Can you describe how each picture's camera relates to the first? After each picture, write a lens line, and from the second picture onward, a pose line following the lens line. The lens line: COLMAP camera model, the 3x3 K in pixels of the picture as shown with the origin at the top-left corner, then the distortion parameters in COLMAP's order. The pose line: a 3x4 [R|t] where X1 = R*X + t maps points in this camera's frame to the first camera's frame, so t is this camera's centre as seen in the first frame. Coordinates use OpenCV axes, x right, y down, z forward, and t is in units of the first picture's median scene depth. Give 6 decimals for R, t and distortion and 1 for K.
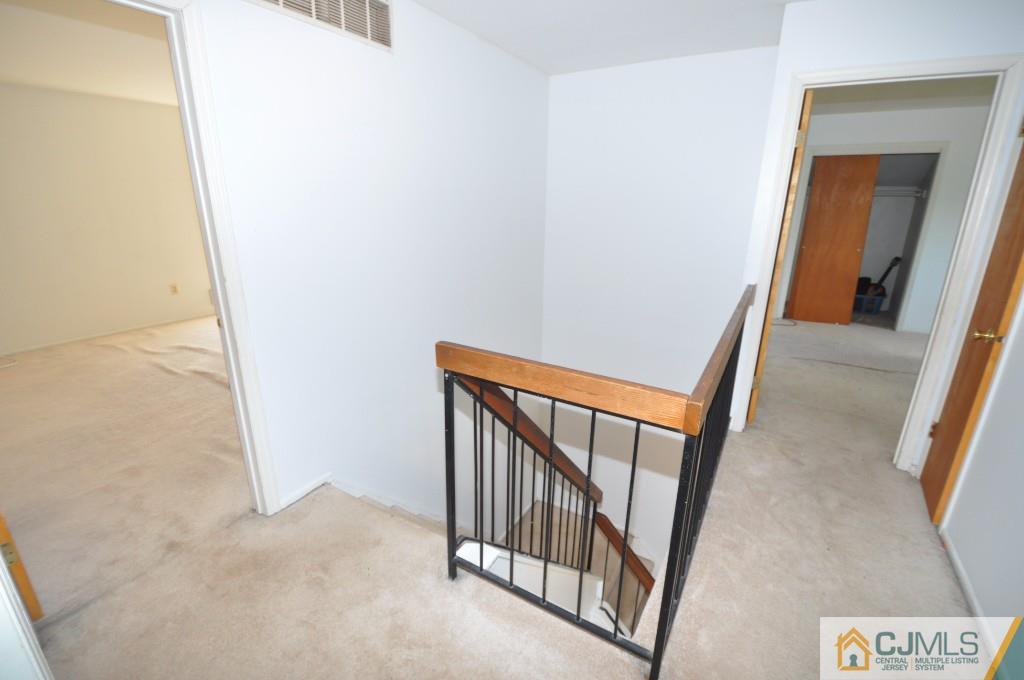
lens RADIAL K [[447.5, 0, 513.6], [0, 447.5, 347.9], [0, 0, 1]] dist [0.002332, -0.014896]
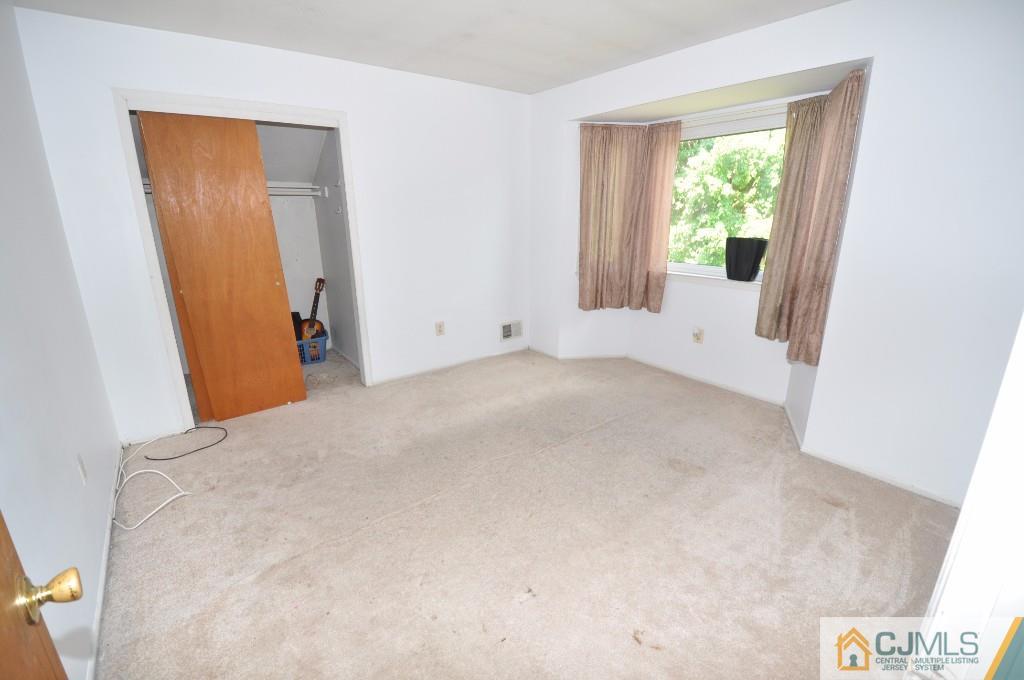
lens RADIAL K [[447.5, 0, 513.6], [0, 447.5, 347.9], [0, 0, 1]] dist [0.002332, -0.014896]
pose [[0.369753, -0.272428, 0.888294, 0.296799], [0.280953, 0.944075, 0.172588, -0.135396], [-0.885634, 0.185754, 0.425614, 0.426431]]
